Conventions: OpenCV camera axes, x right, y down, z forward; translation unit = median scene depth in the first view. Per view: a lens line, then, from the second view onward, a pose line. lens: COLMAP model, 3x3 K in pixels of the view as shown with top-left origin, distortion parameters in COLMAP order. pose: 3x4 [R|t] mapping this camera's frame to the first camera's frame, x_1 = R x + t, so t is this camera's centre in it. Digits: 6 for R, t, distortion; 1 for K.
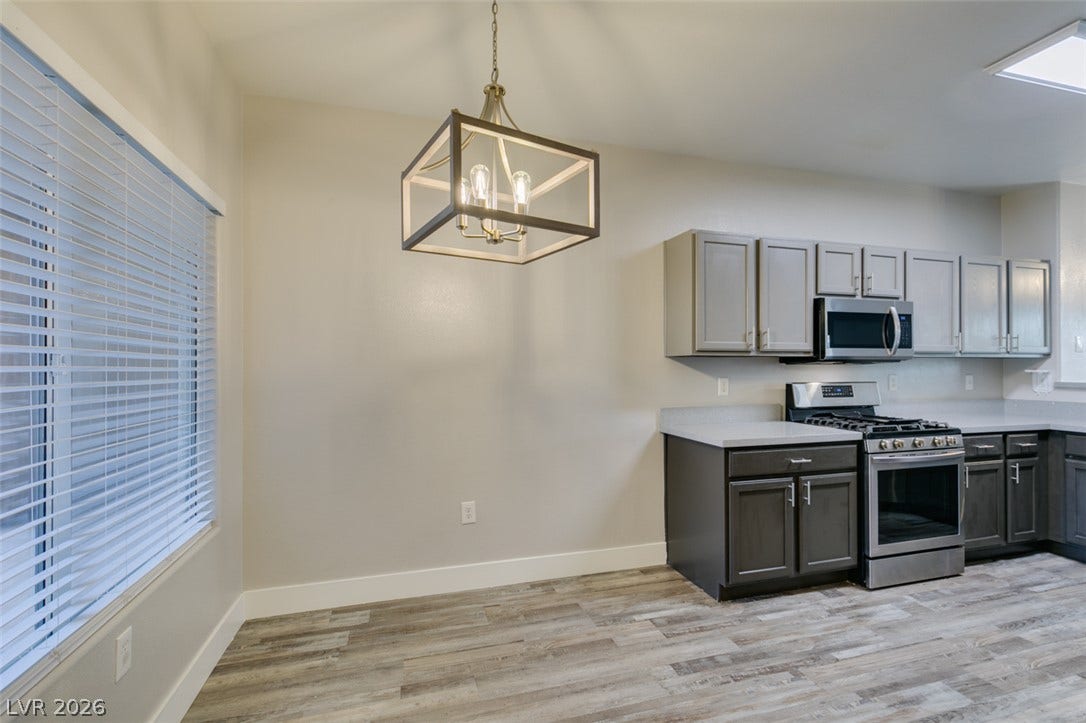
lens RADIAL K [[488.3, 0, 542.1], [0, 488.3, 364.0], [0, 0, 1]] dist [0.002519, -0.000536]
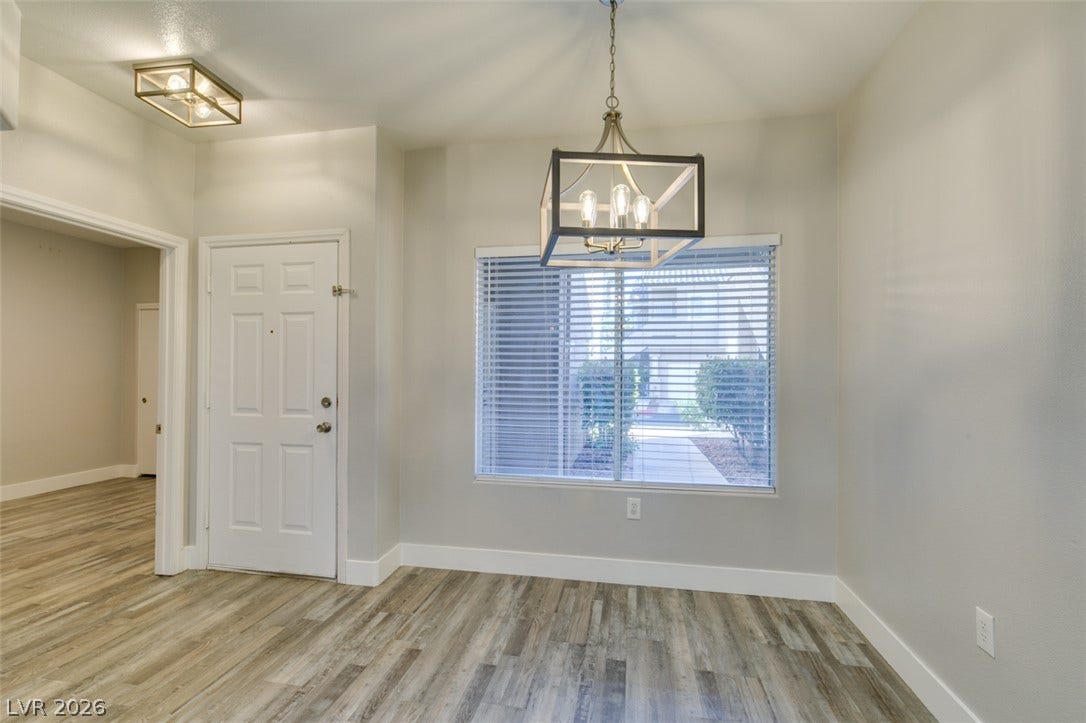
lens RADIAL K [[488.3, 0, 540.6], [0, 488.3, 366.3], [0, 0, 1]] dist [0.002519, -0.000536]
pose [[-0.457384, -0.003501, -0.889263, 0.591336], [0.003170, 0.999979, -0.005567, 0.007203], [0.889264, -0.005365, -0.457363, 0.838012]]
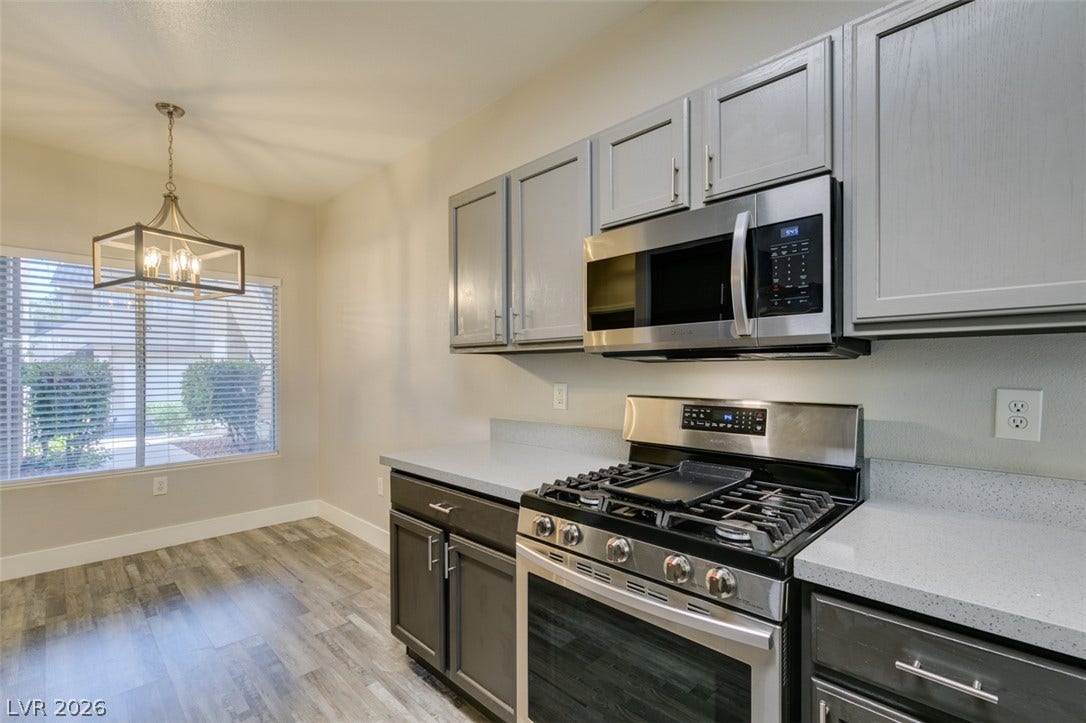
lens RADIAL K [[488.3, 0, 542.8], [0, 488.3, 373.4], [0, 0, 1]] dist [0.002519, -0.000536]
pose [[0.481786, 0.004724, -0.876276, 1.171036], [0.007196, 0.999930, 0.009347, 0.009261], [0.876260, -0.010809, 0.481718, 0.796241]]
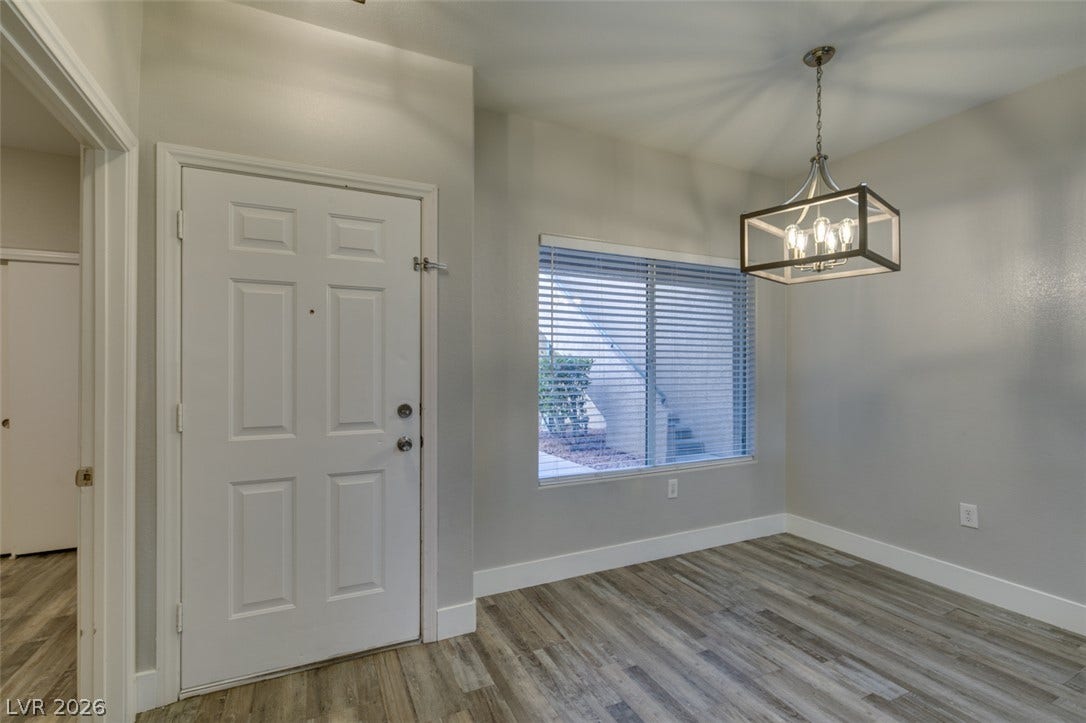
lens RADIAL K [[488.3, 0, 542.5], [0, 488.3, 363.6], [0, 0, 1]] dist [0.002519, -0.000536]
pose [[0.162612, 0.001151, -0.986689, 0.687185], [0.003104, 0.999994, 0.001678, 0.000709], [0.986685, -0.003336, 0.162608, 0.016493]]
